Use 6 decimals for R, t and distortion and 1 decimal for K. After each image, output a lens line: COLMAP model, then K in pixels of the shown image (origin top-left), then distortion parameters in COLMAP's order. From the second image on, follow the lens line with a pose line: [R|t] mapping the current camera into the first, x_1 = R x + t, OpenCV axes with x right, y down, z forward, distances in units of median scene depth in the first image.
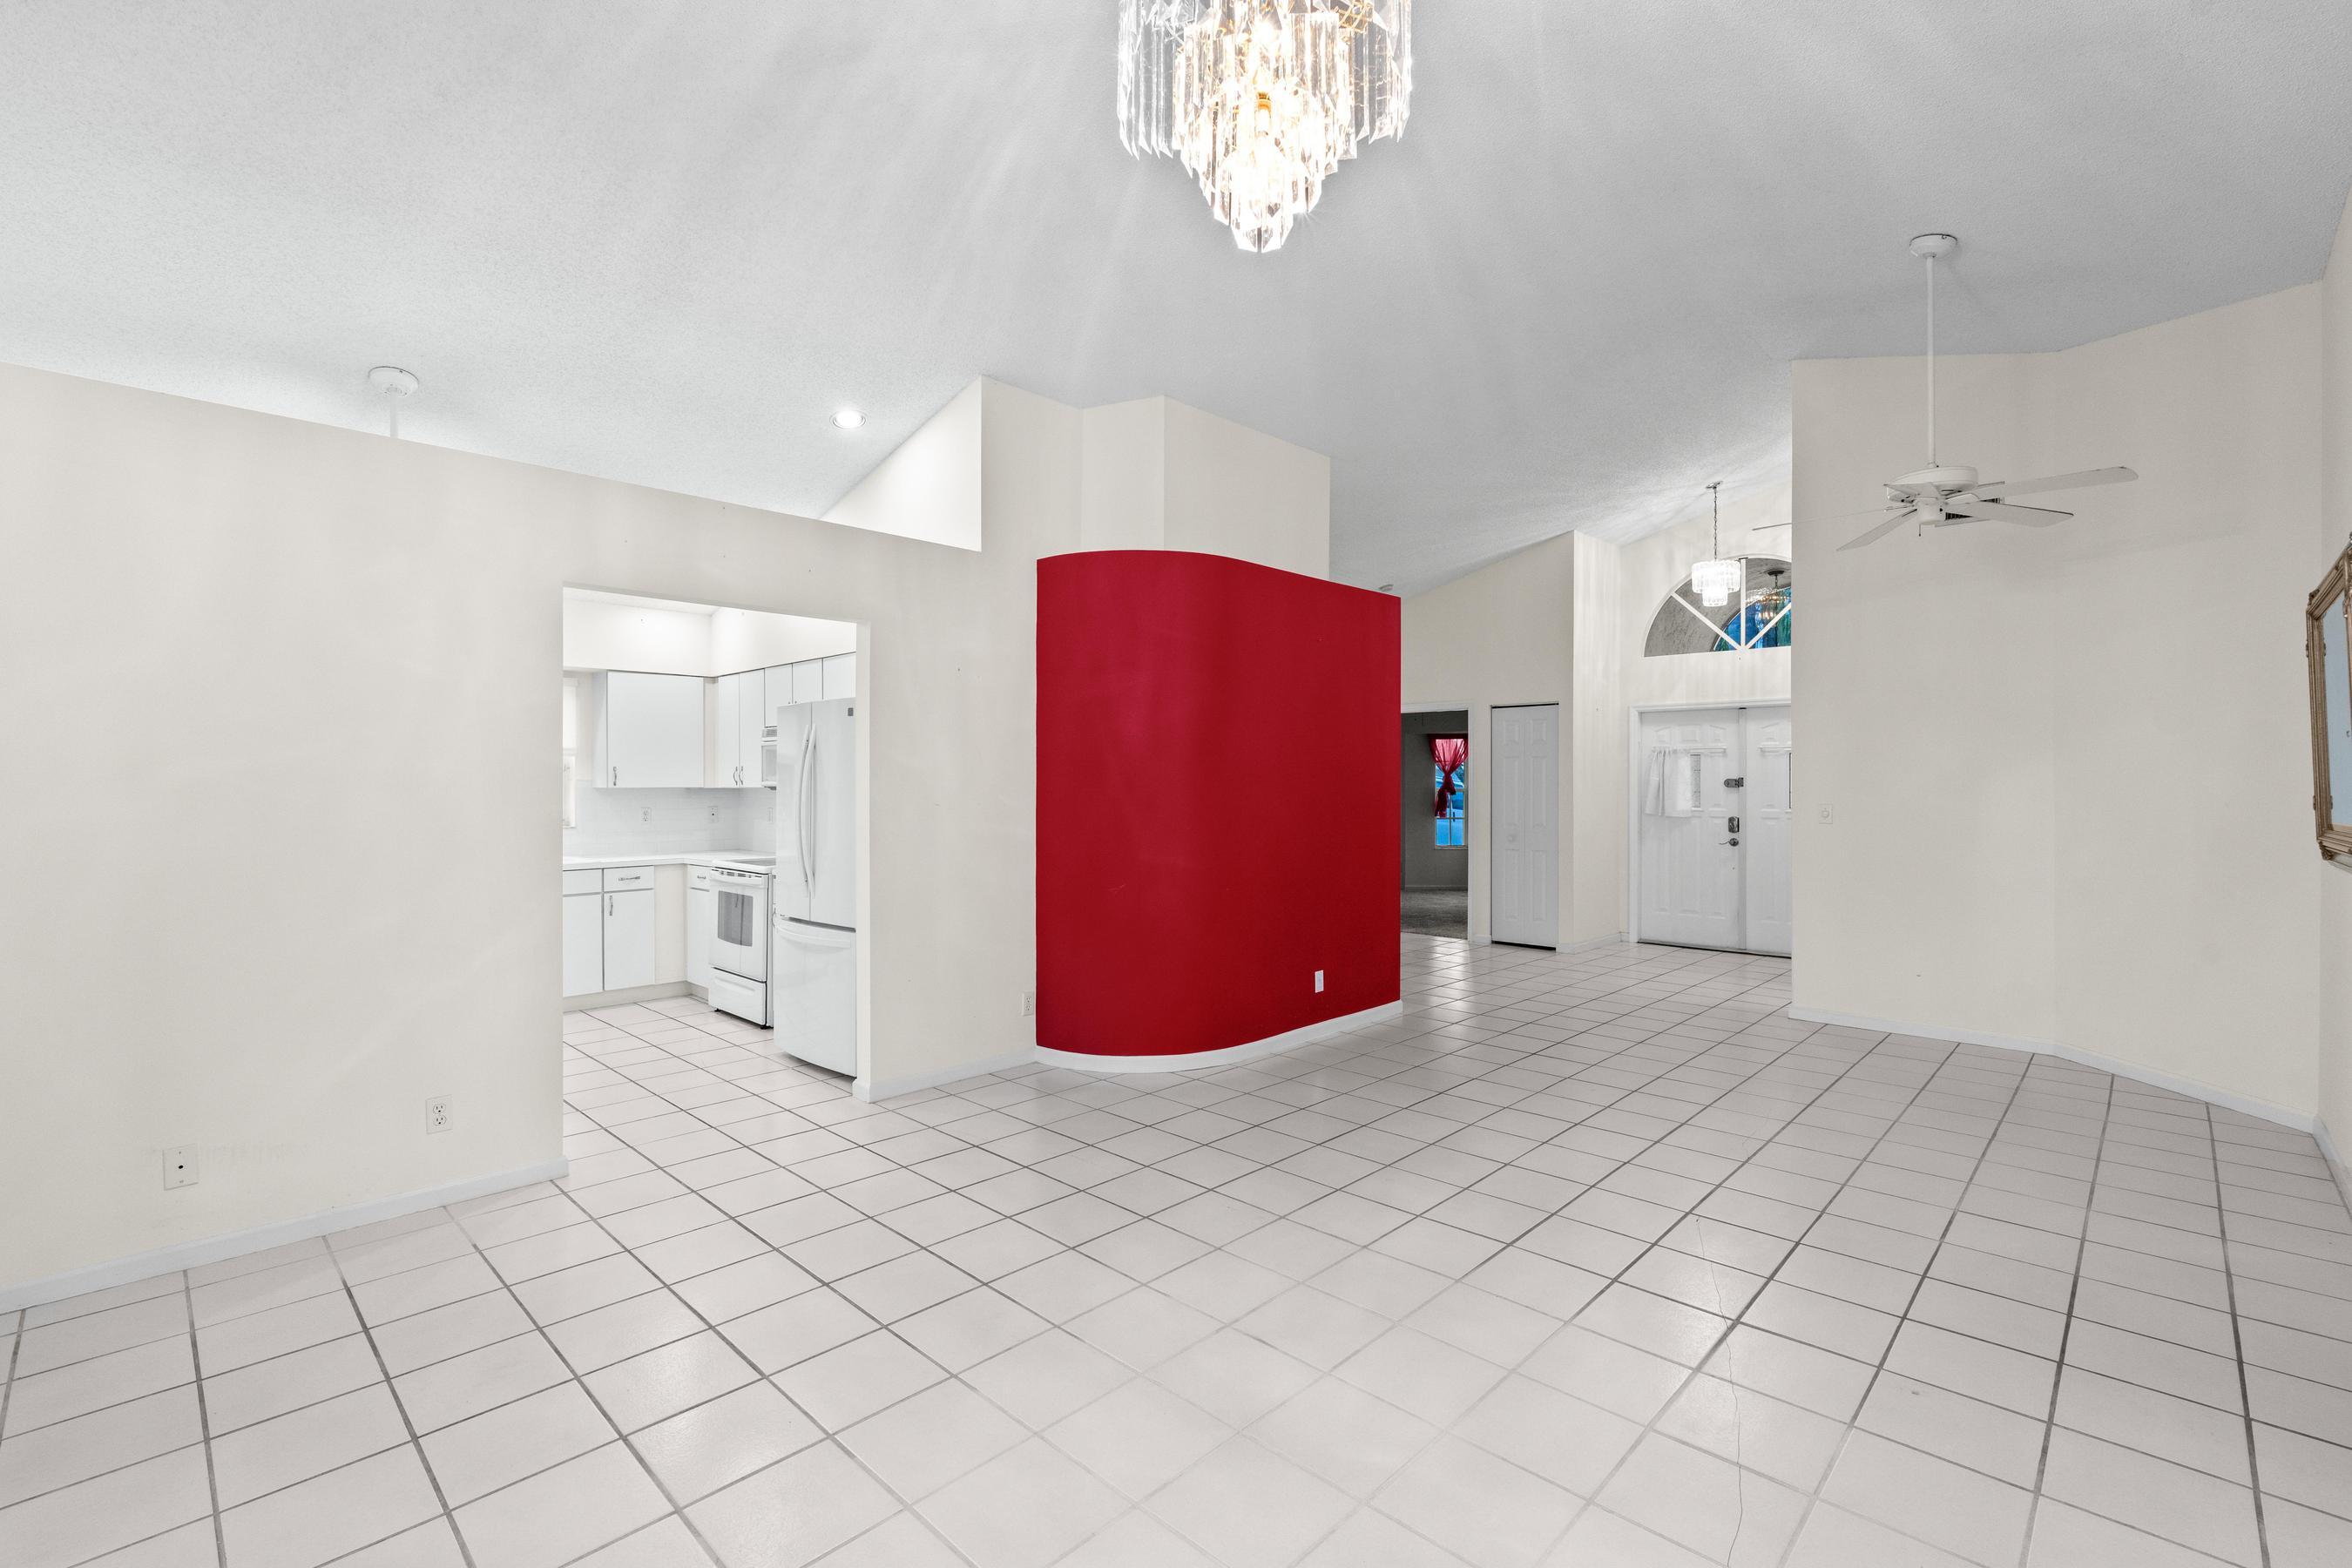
lens RADIAL K [[1025.2, 0, 1176.7], [0, 1025.2, 788.1], [0, 0, 1]] dist [-0.003779, -0.000404]
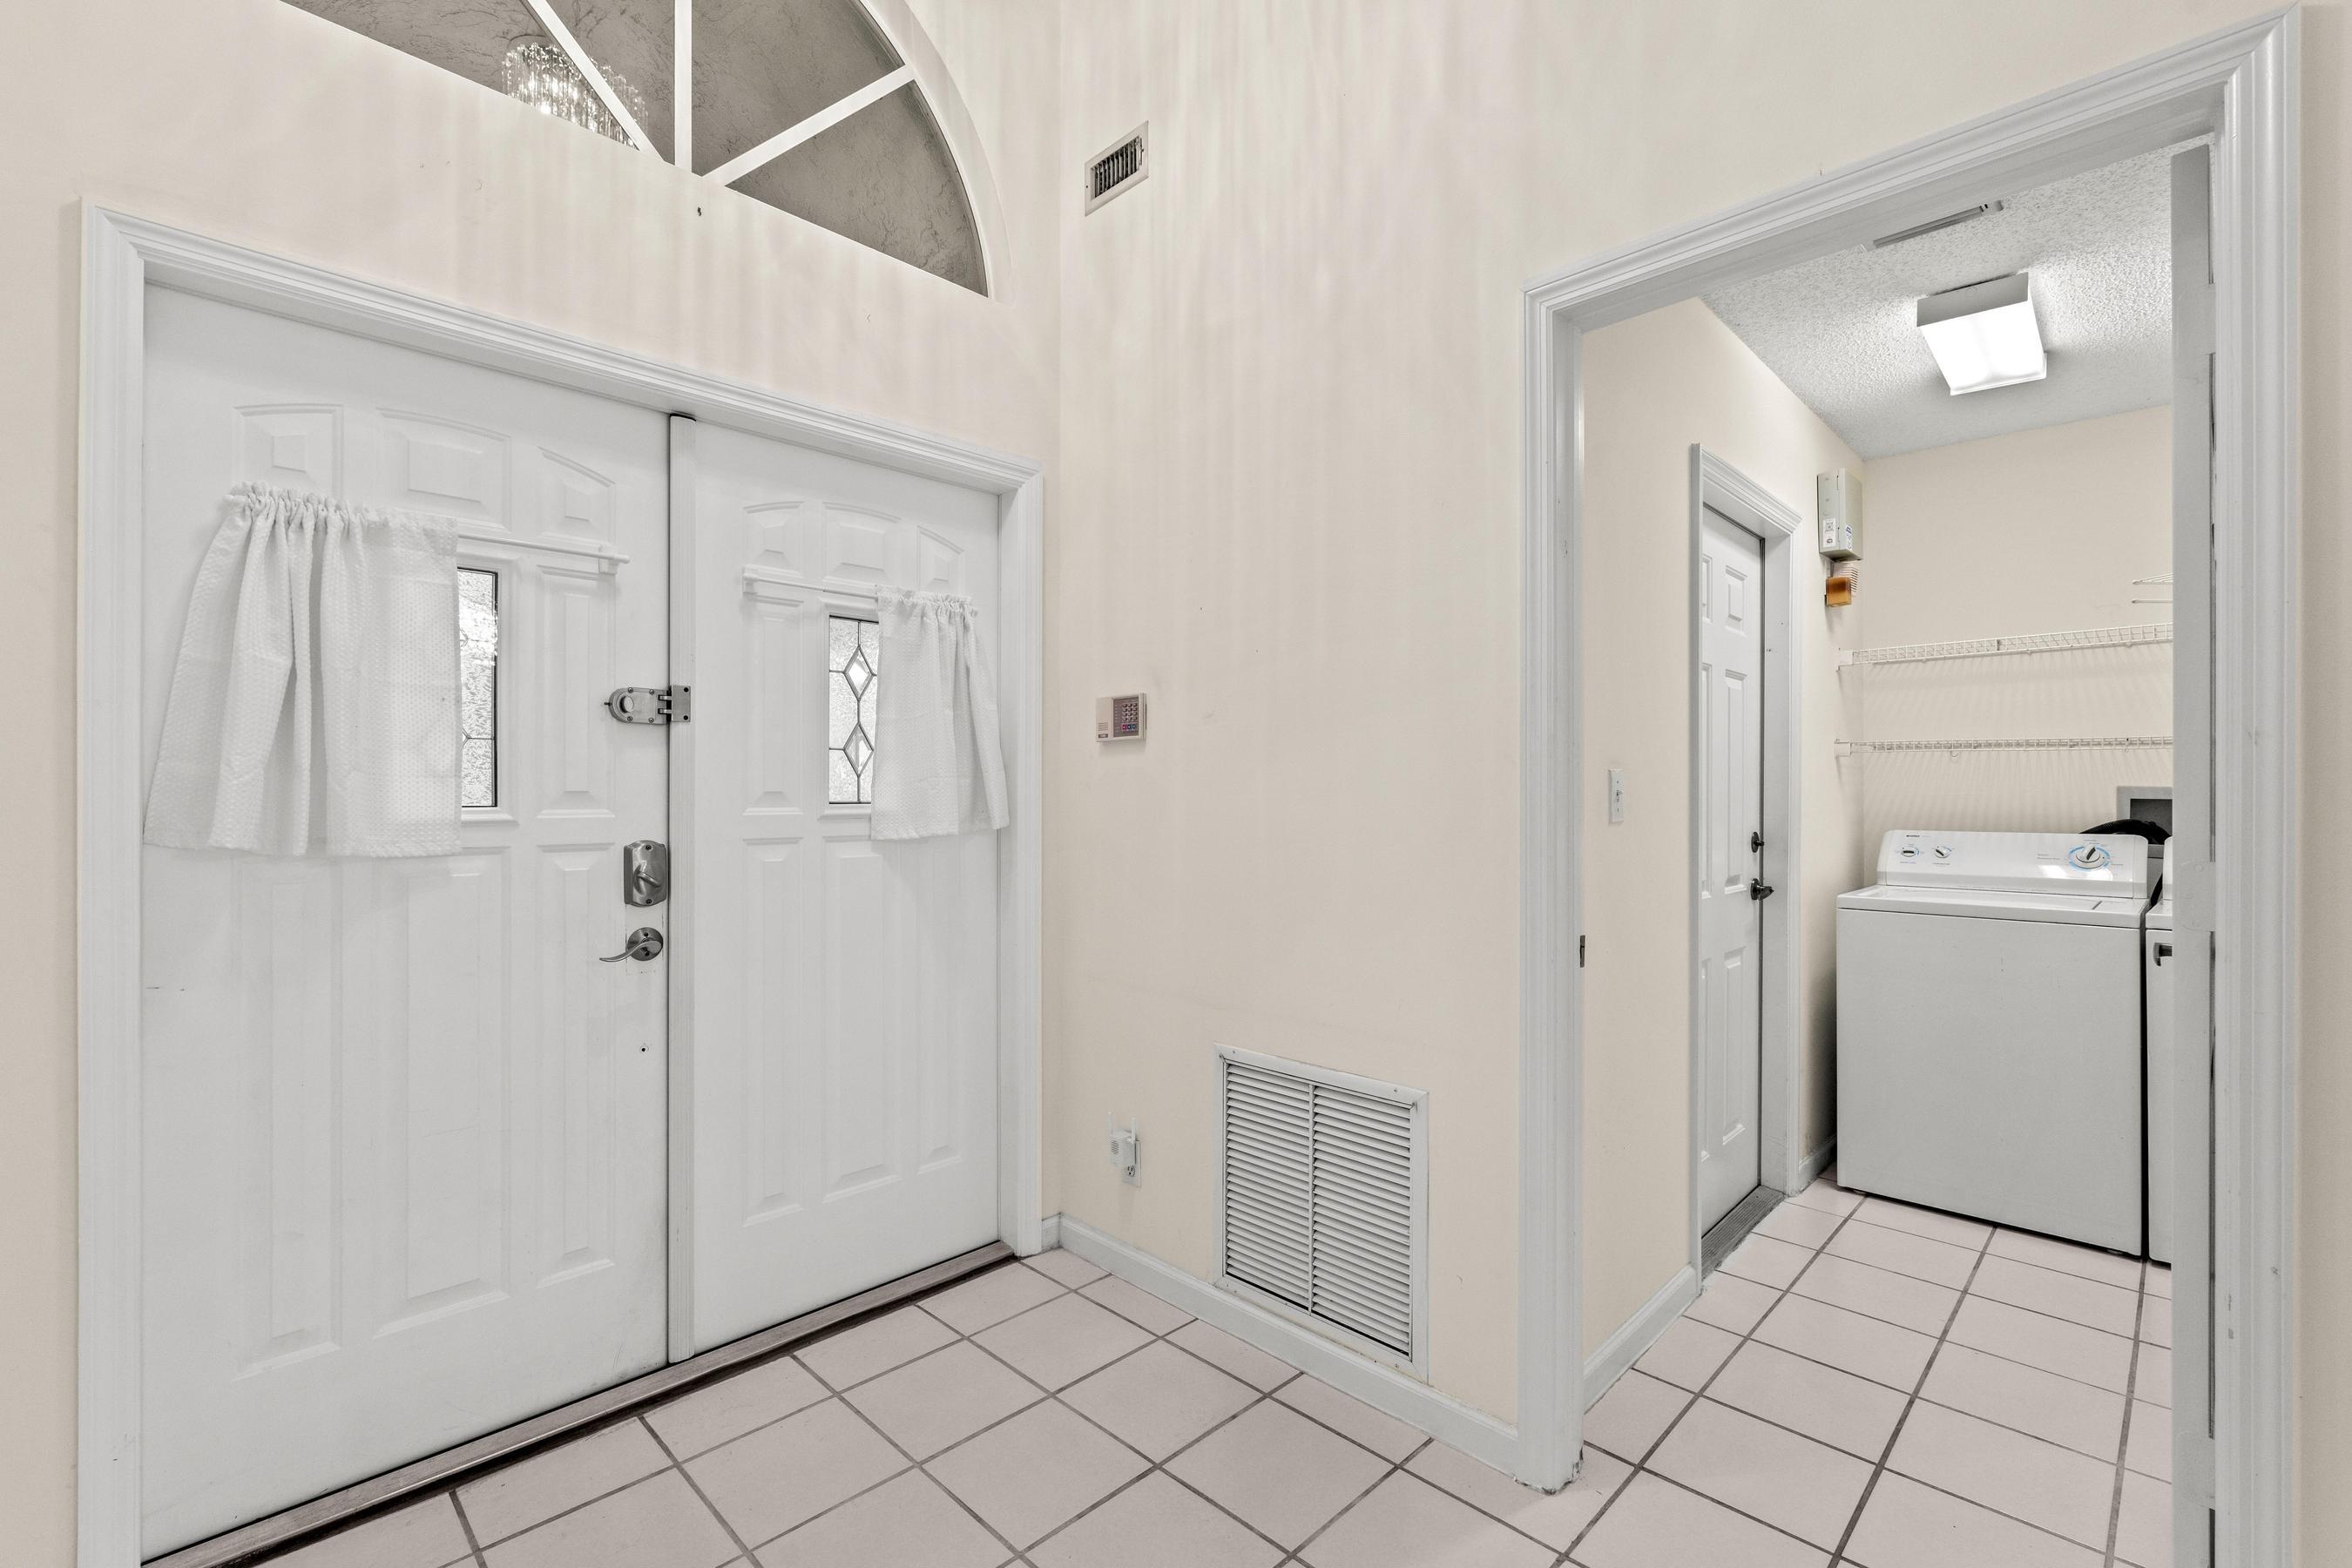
lens RADIAL K [[1025.2, 0, 1176.9], [0, 1025.2, 793.1], [0, 0, 1]] dist [-0.003779, -0.000404]
pose [[0.015415, -0.001422, 0.999880, 0.295435], [-0.002340, 0.999996, 0.001458, 0.015542], [-0.999878, -0.002362, 0.015411, 0.863033]]
